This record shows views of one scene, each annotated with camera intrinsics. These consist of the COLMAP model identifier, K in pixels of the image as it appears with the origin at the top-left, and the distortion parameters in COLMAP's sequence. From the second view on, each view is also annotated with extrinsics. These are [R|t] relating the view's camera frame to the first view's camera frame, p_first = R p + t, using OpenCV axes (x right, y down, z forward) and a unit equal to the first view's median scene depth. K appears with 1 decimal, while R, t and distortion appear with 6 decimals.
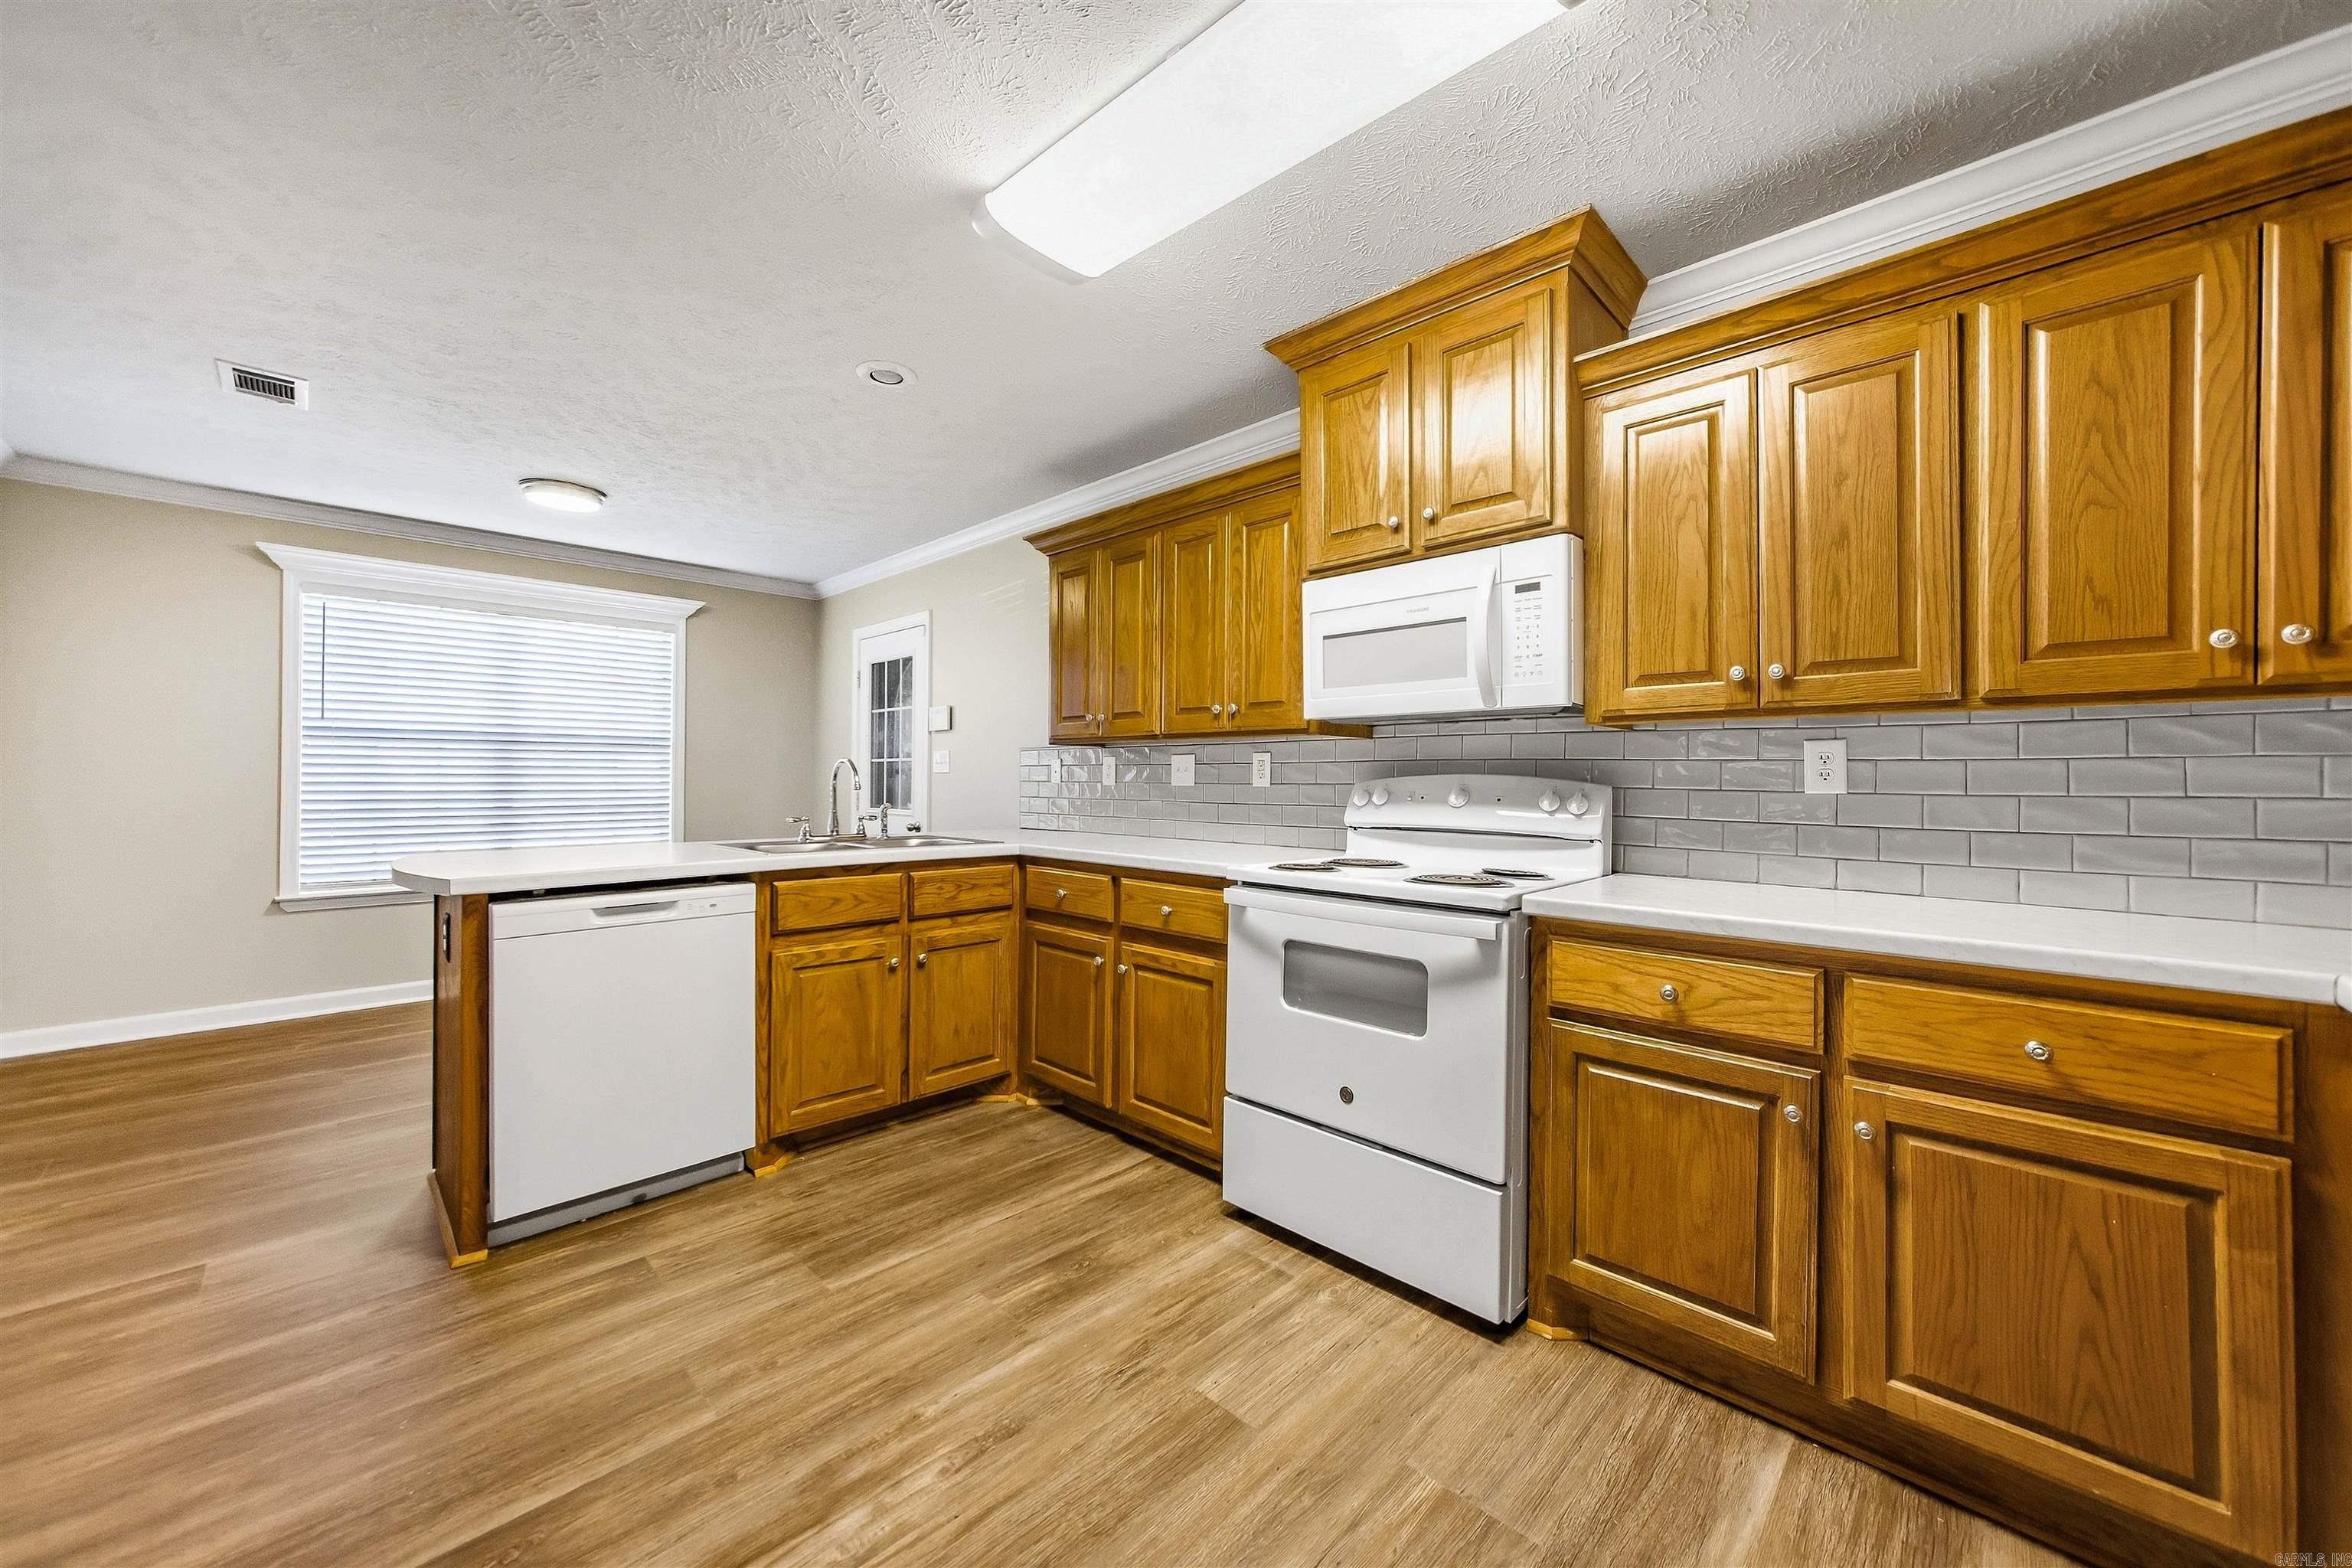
lens RADIAL K [[862.5, 0, 1169.1], [0, 862.5, 774.3], [0, 0, 1]] dist [-0.002142, 0.001653]
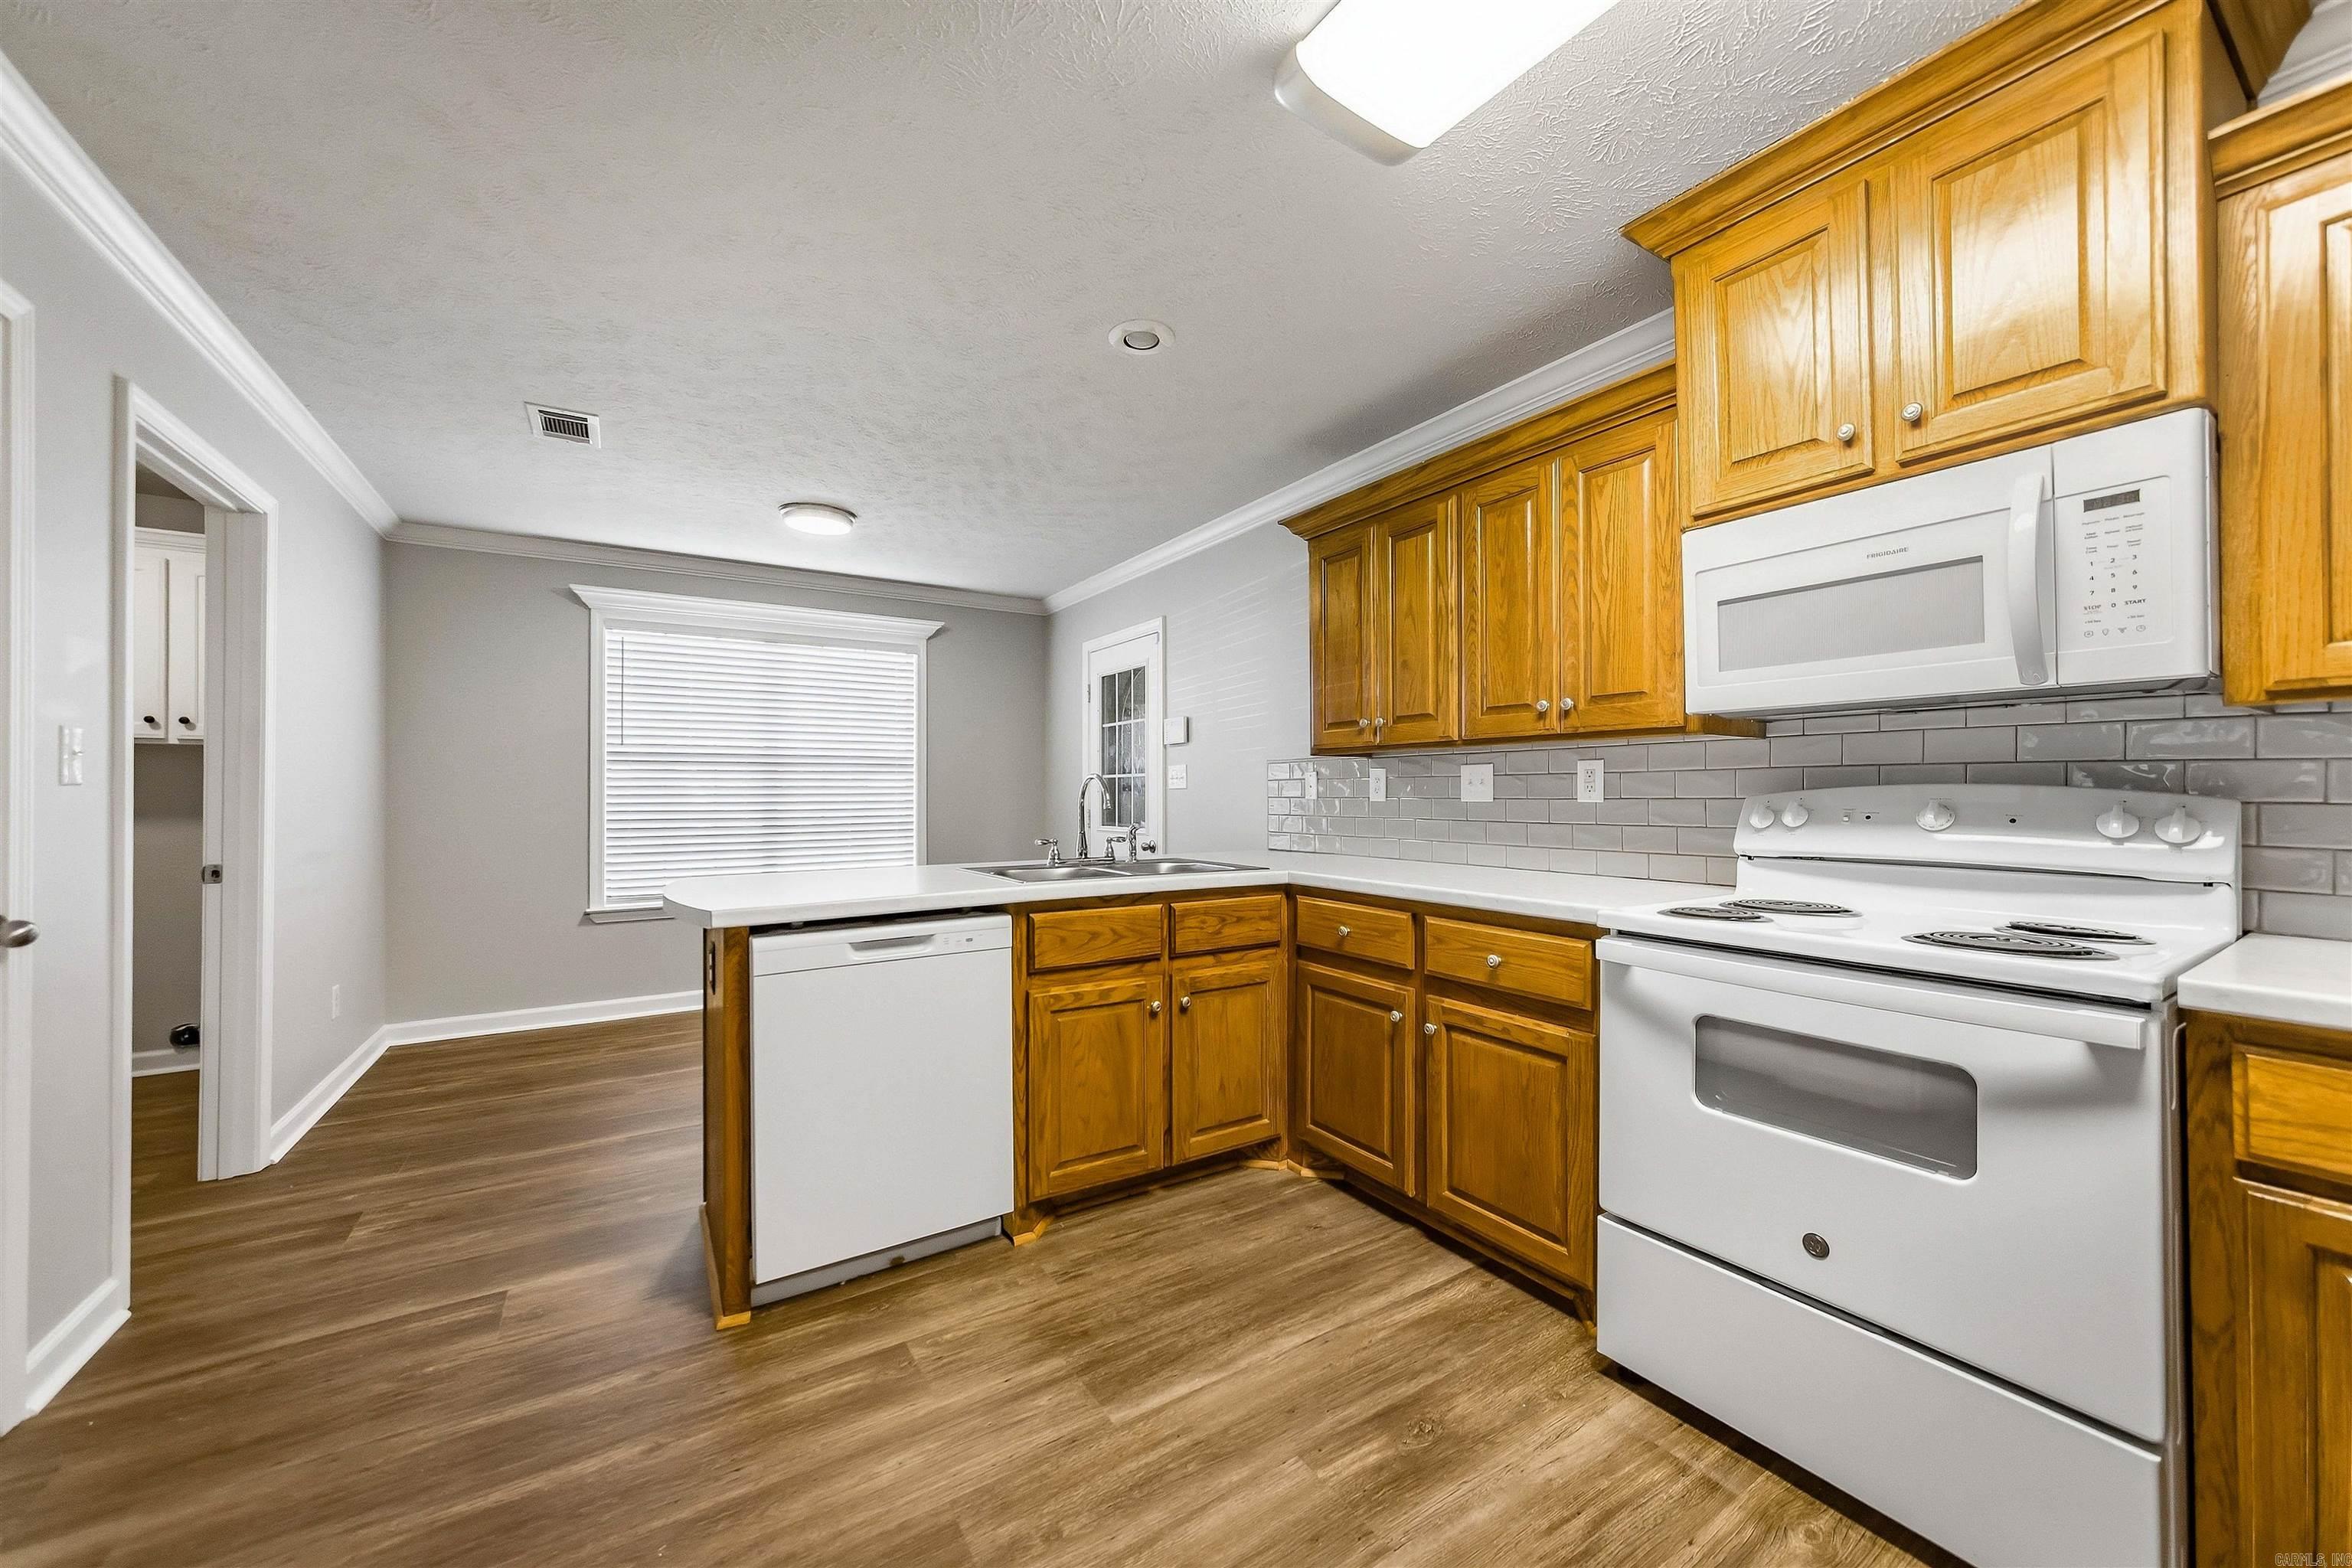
lens RADIAL K [[862.4, 0, 1170.4], [0, 862.4, 784.9], [0, 0, 1]] dist [-0.001885, -0.000046]
pose [[0.974533, -0.010924, -0.223979, -0.117579], [0.009939, 0.999935, -0.005525, -0.001926], [0.224025, 0.003158, 0.974578, 0.166552]]
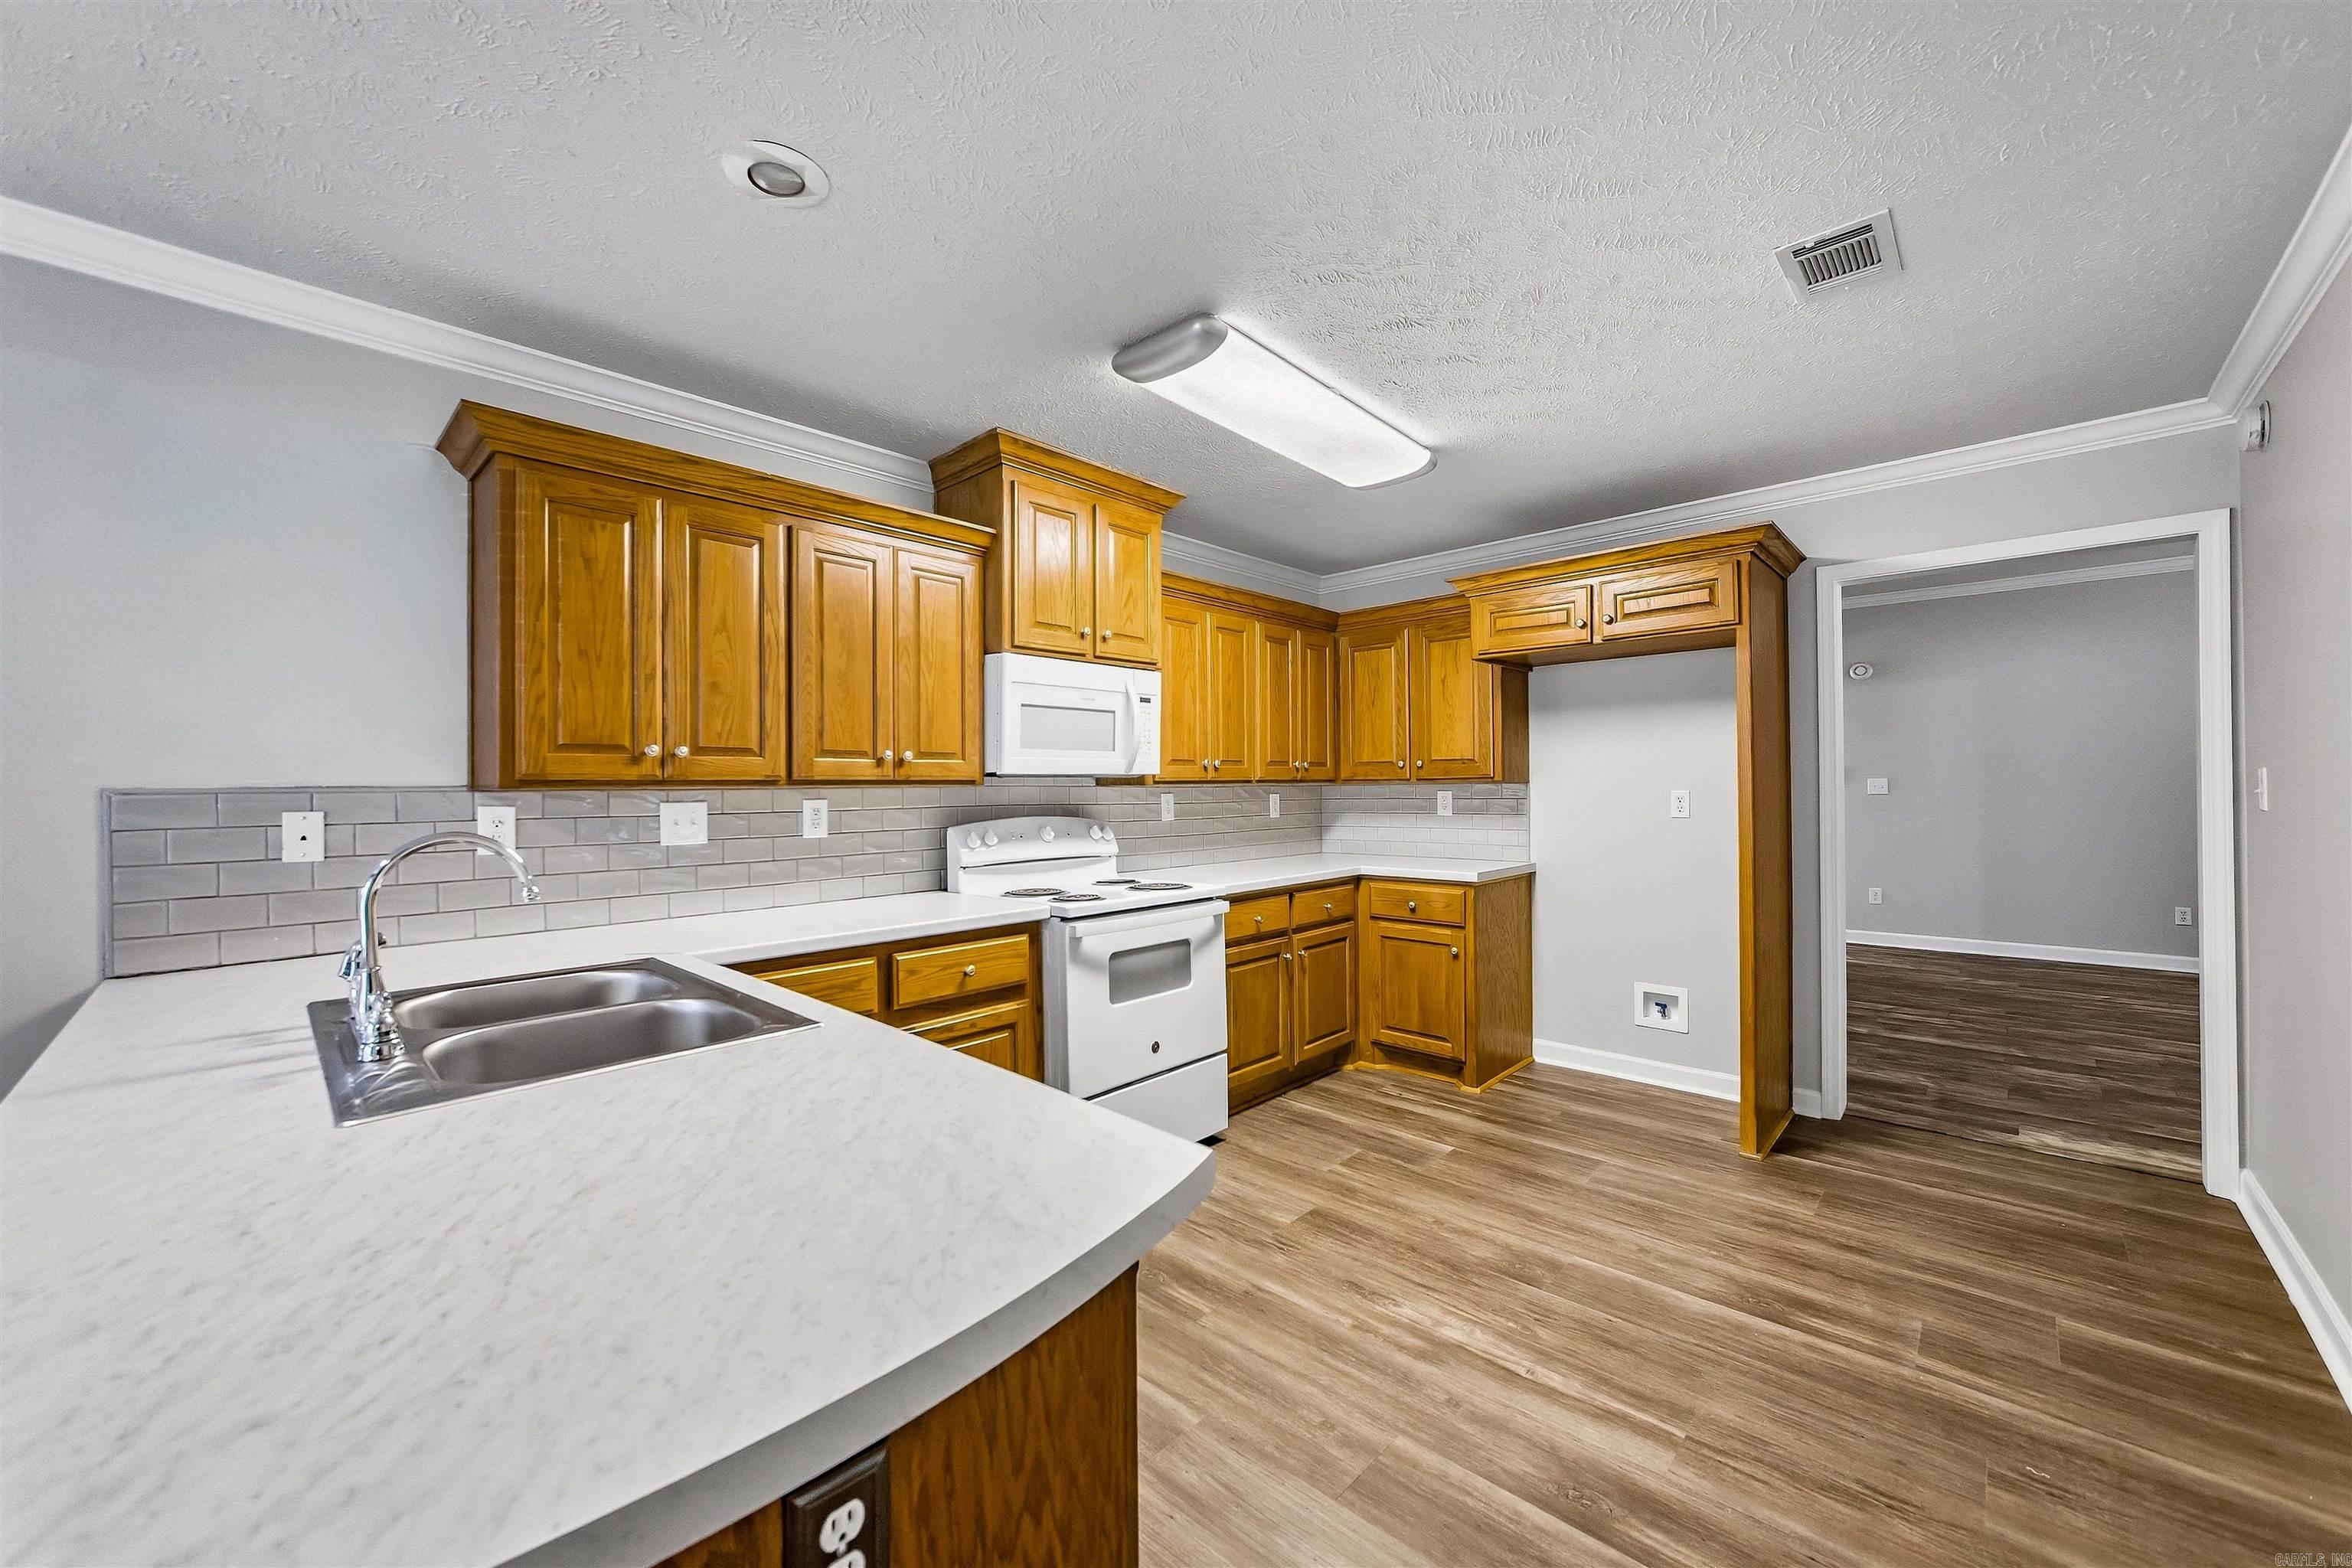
lens RADIAL K [[886.8, 0, 1176.0], [0, 886.8, 784.0], [0, 0, 1]] dist [0.000172, 0.000183]
pose [[-0.019448, -0.003210, 0.999806, -1.028737], [0.003010, 0.999990, 0.003269, -0.054540], [-0.999806, 0.003073, -0.019439, 0.814317]]
